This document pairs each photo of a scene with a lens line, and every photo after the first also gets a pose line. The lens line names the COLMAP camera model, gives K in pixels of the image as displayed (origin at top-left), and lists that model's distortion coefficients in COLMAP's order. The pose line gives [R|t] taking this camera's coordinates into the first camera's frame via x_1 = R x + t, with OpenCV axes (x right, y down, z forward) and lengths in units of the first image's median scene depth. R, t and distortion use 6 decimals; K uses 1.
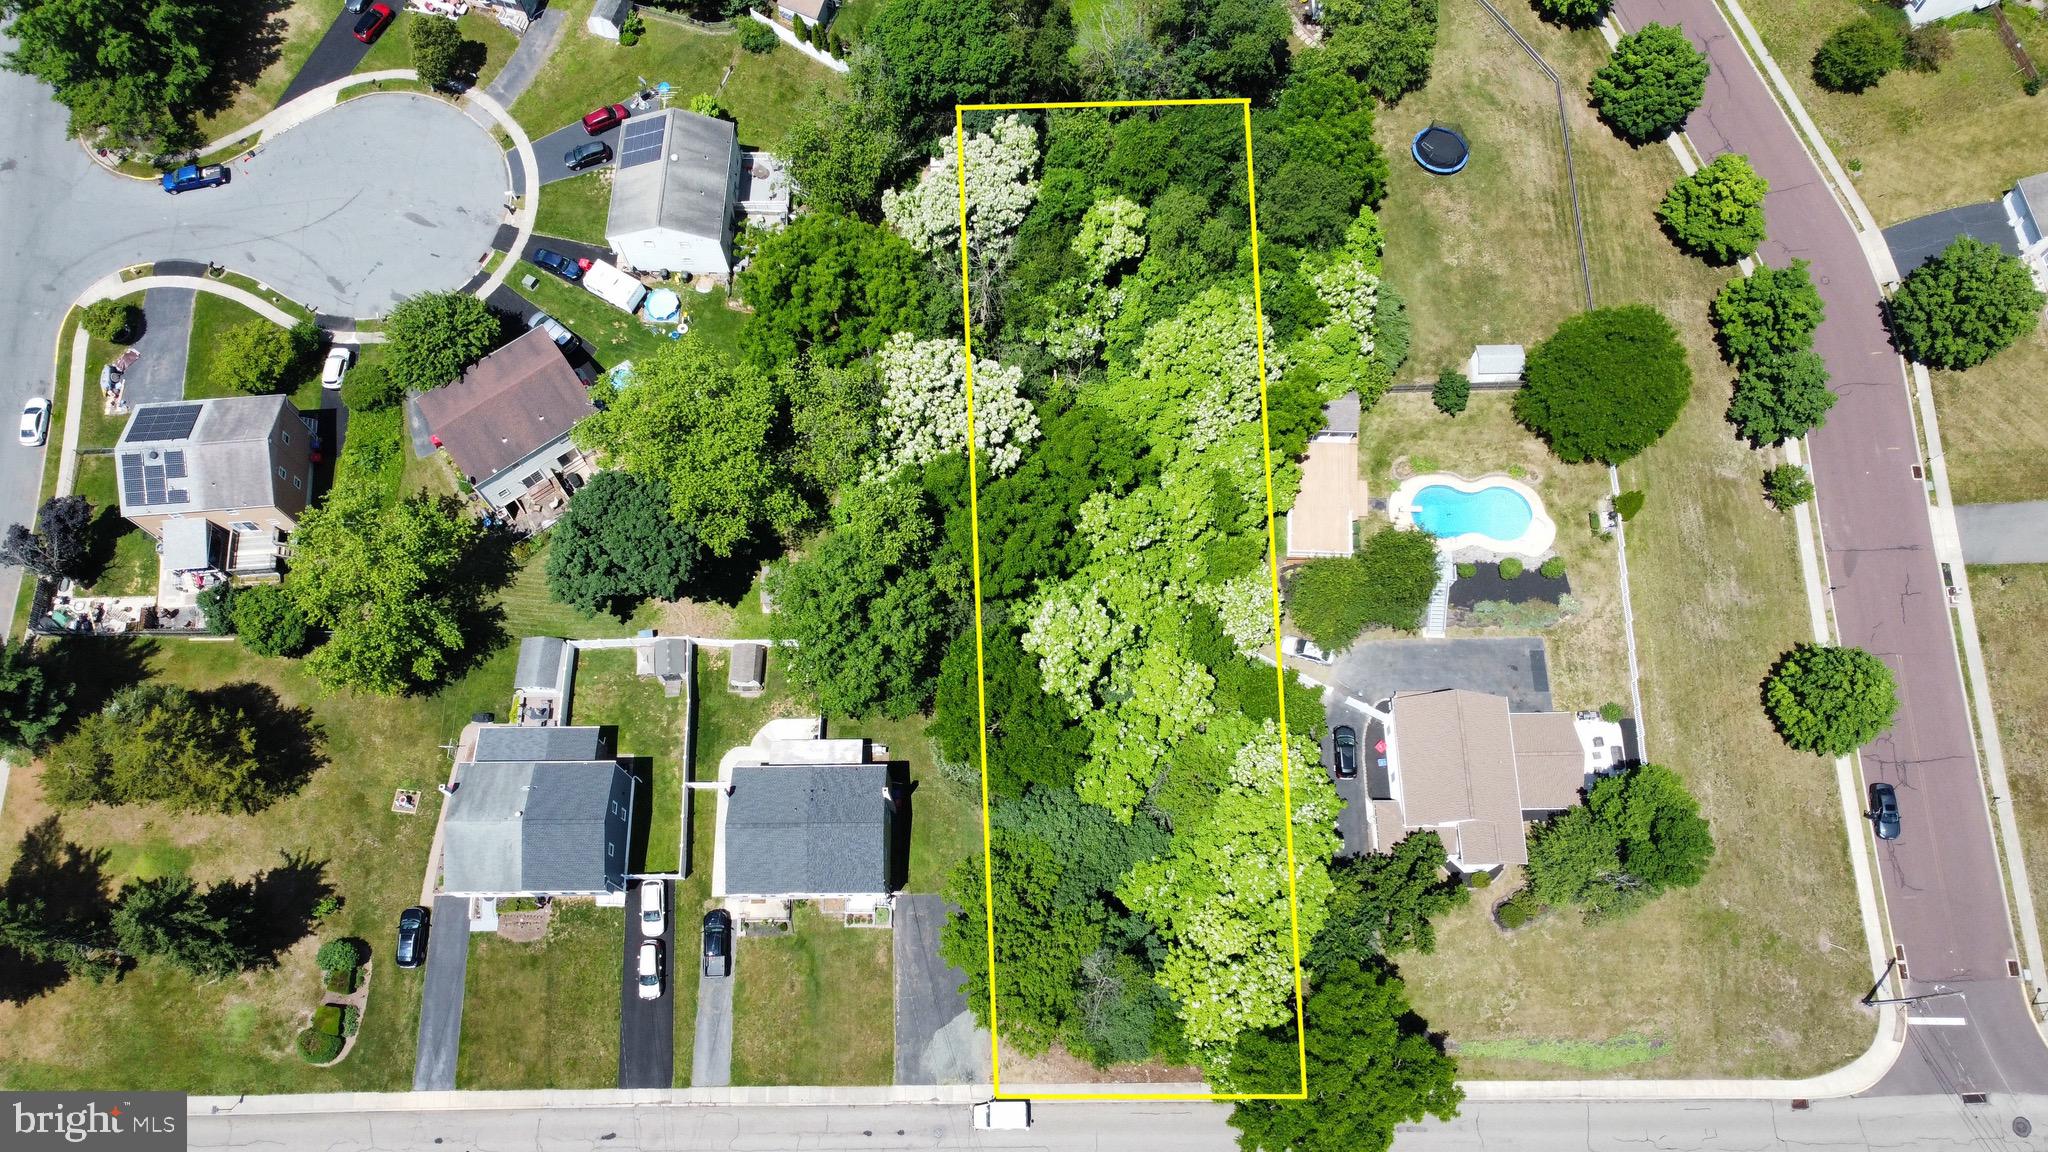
lens RADIAL K [[1546.3, 0, 1019.9], [0, 1546.3, 581.0], [0, 0, 1]] dist [0.006220, -0.007480]
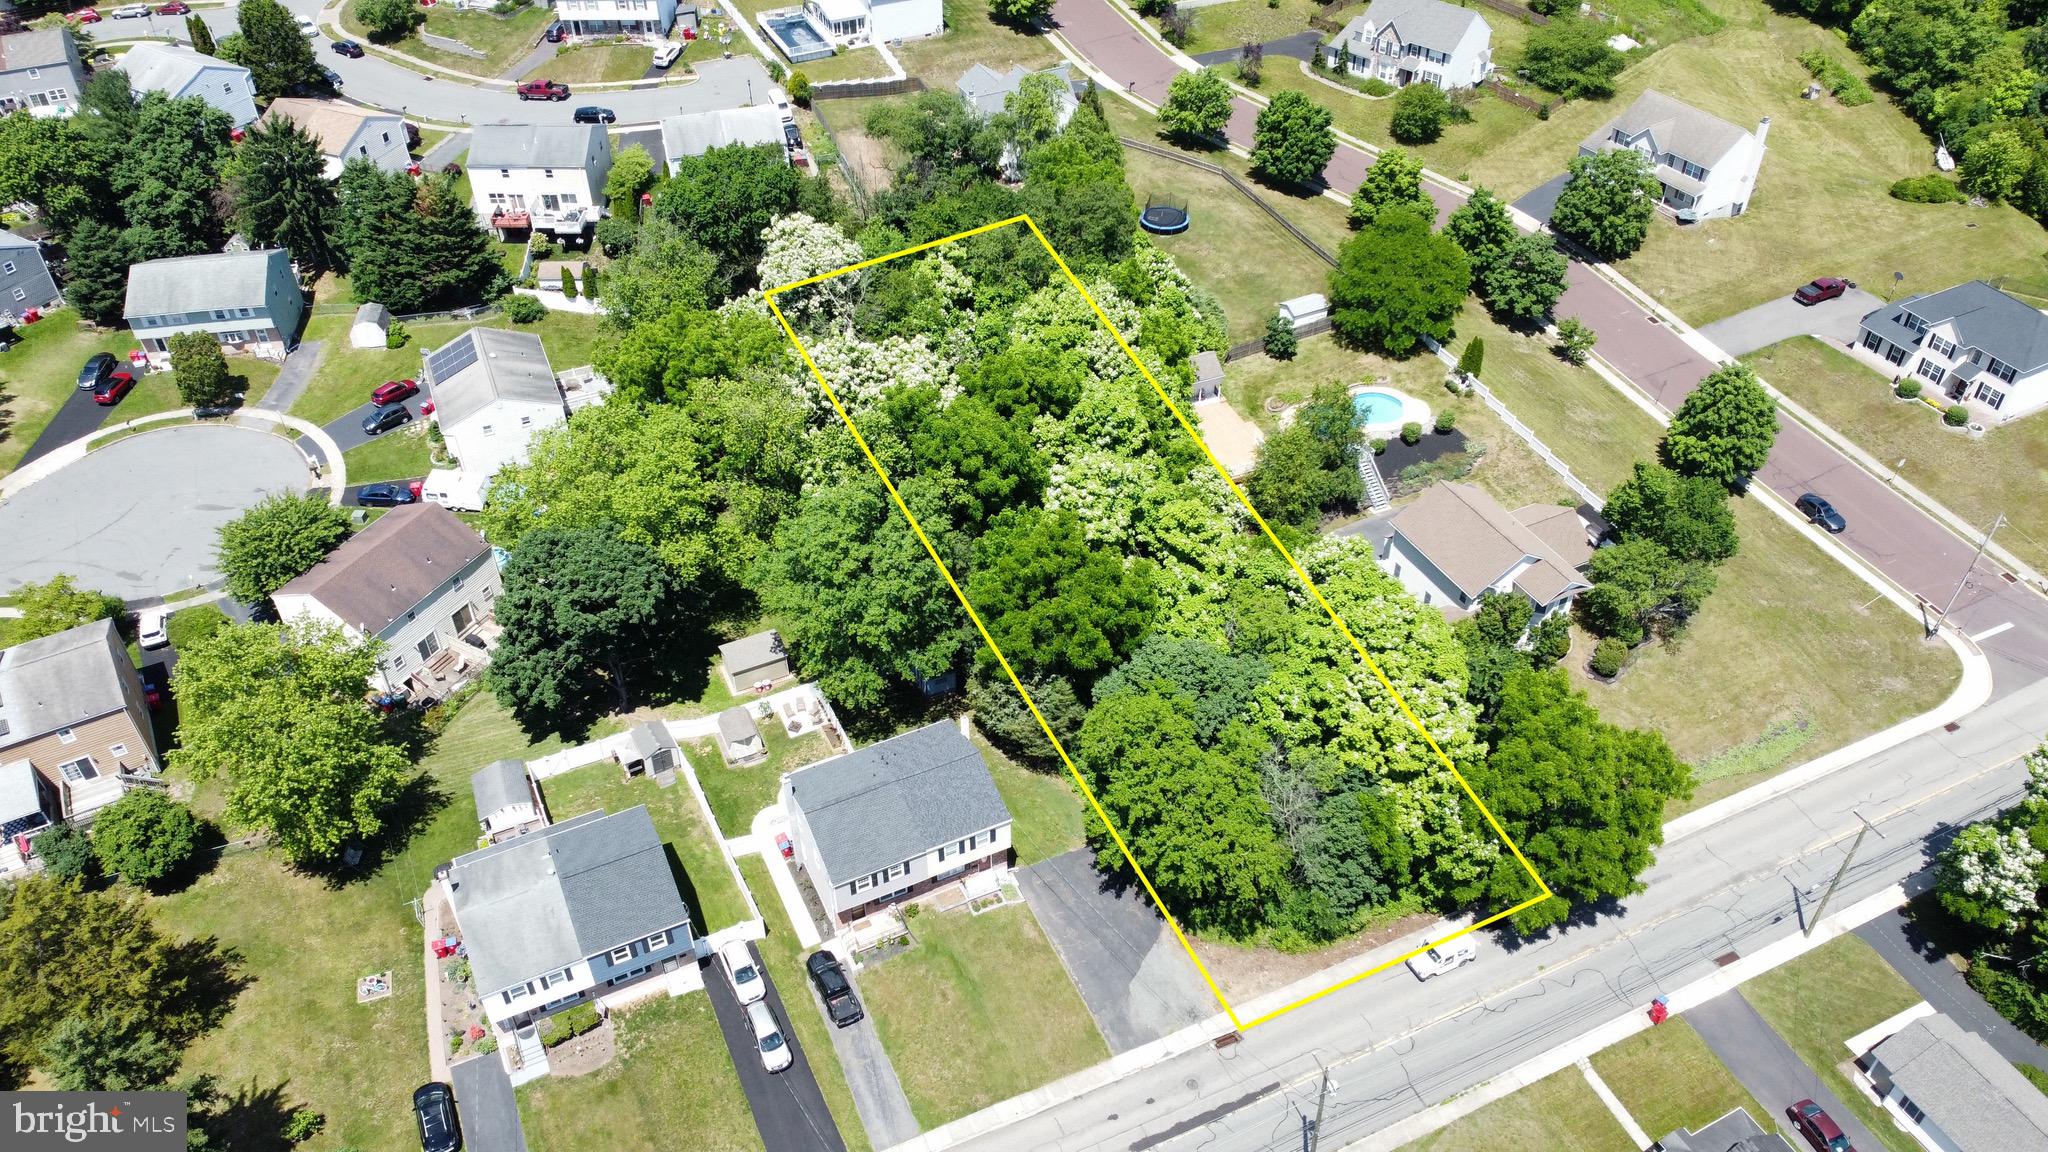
lens RADIAL K [[1546.3, 0, 1019.9], [0, 1546.3, 581.0], [0, 0, 1]] dist [0.006220, -0.007480]
pose [[0.905560, -0.275988, 0.322167, -0.291996], [0.399467, 0.810378, -0.428619, 0.420796], [-0.142783, 0.516835, 0.844094, 0.207695]]
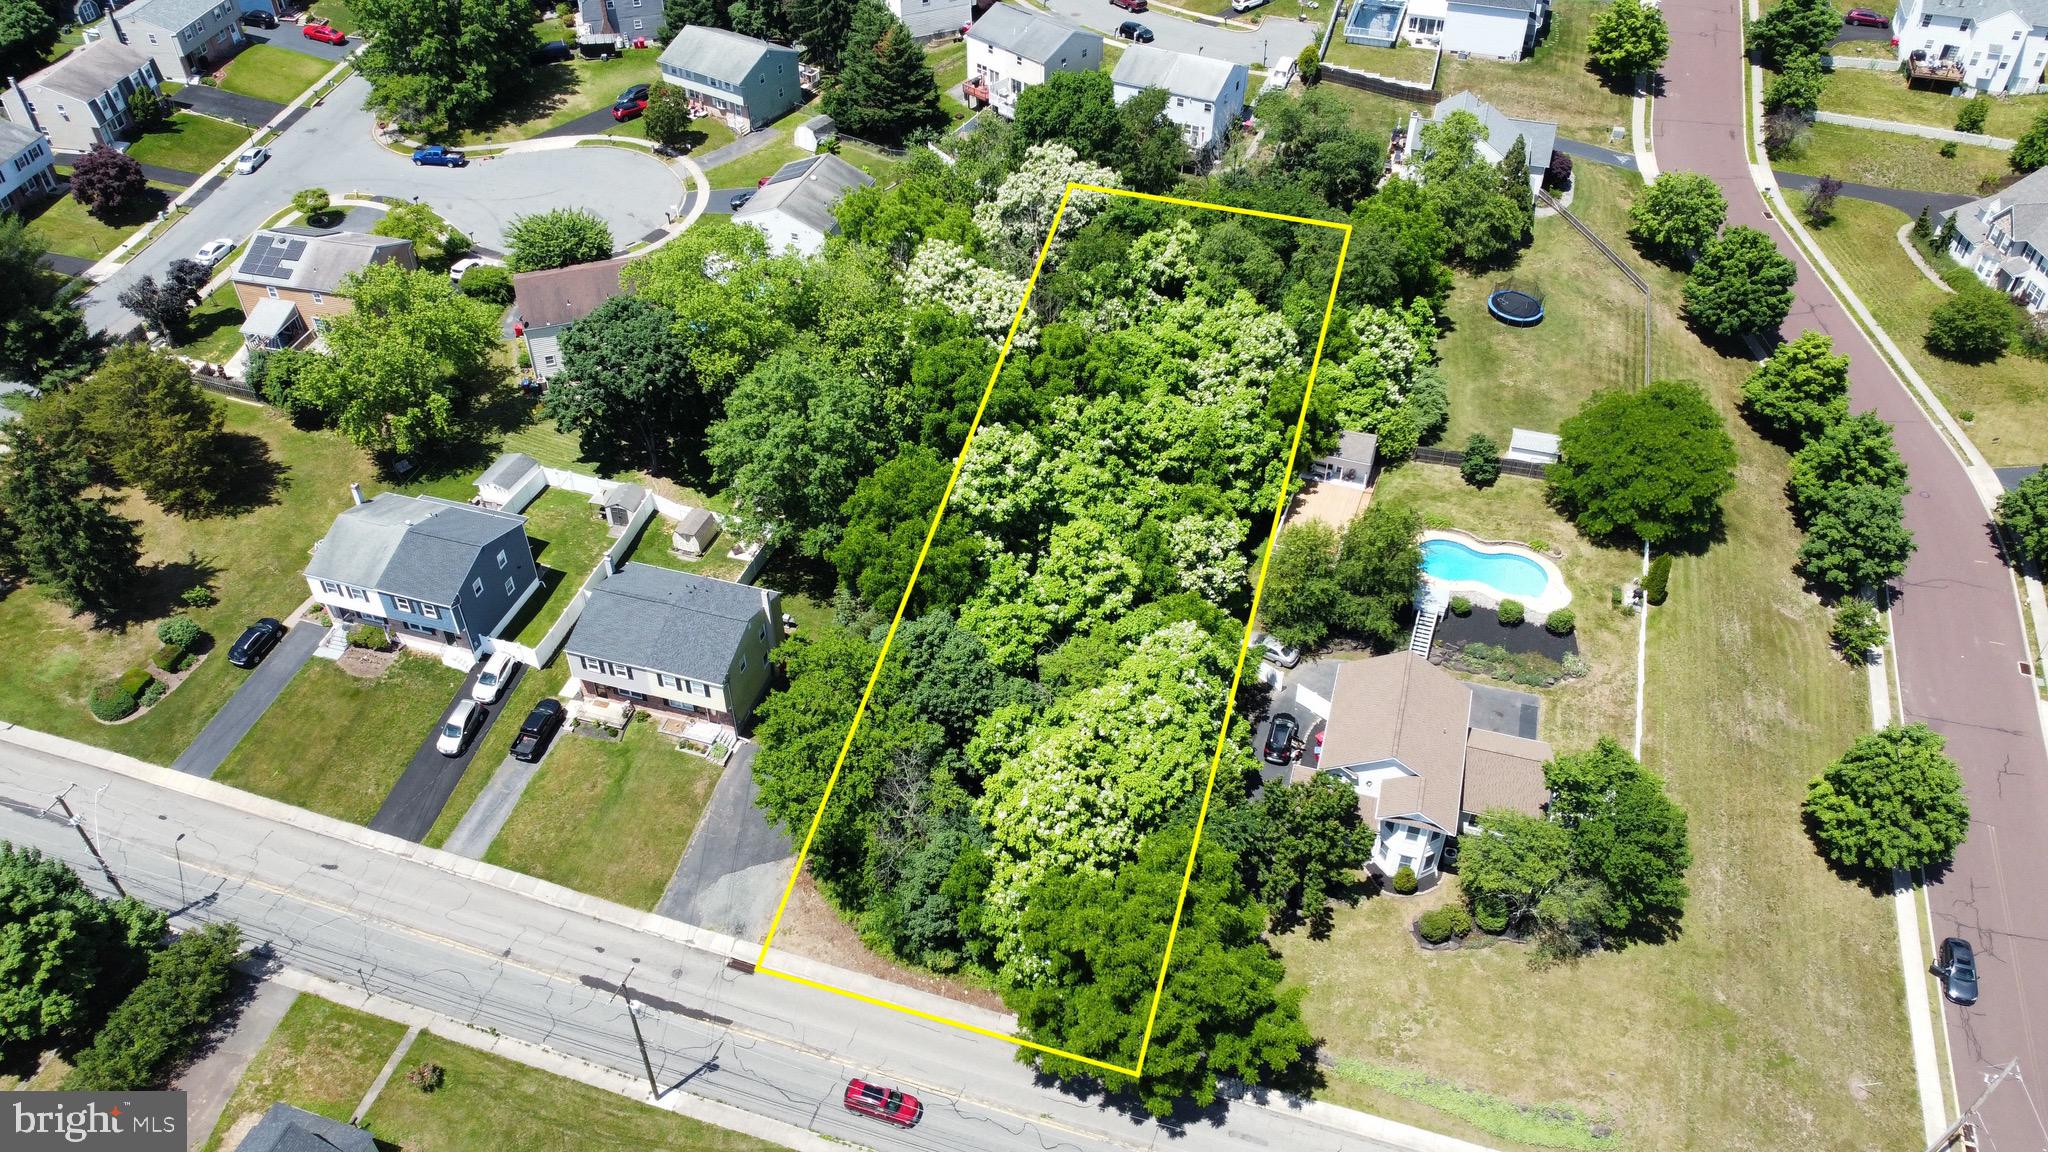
lens RADIAL K [[1546.3, 0, 1019.9], [0, 1546.3, 581.0], [0, 0, 1]] dist [0.006220, -0.007480]
pose [[0.953940, 0.205078, -0.218957, 0.240716], [-0.284829, 0.848287, -0.446410, 0.461905], [0.094190, 0.488213, 0.867627, 0.189493]]
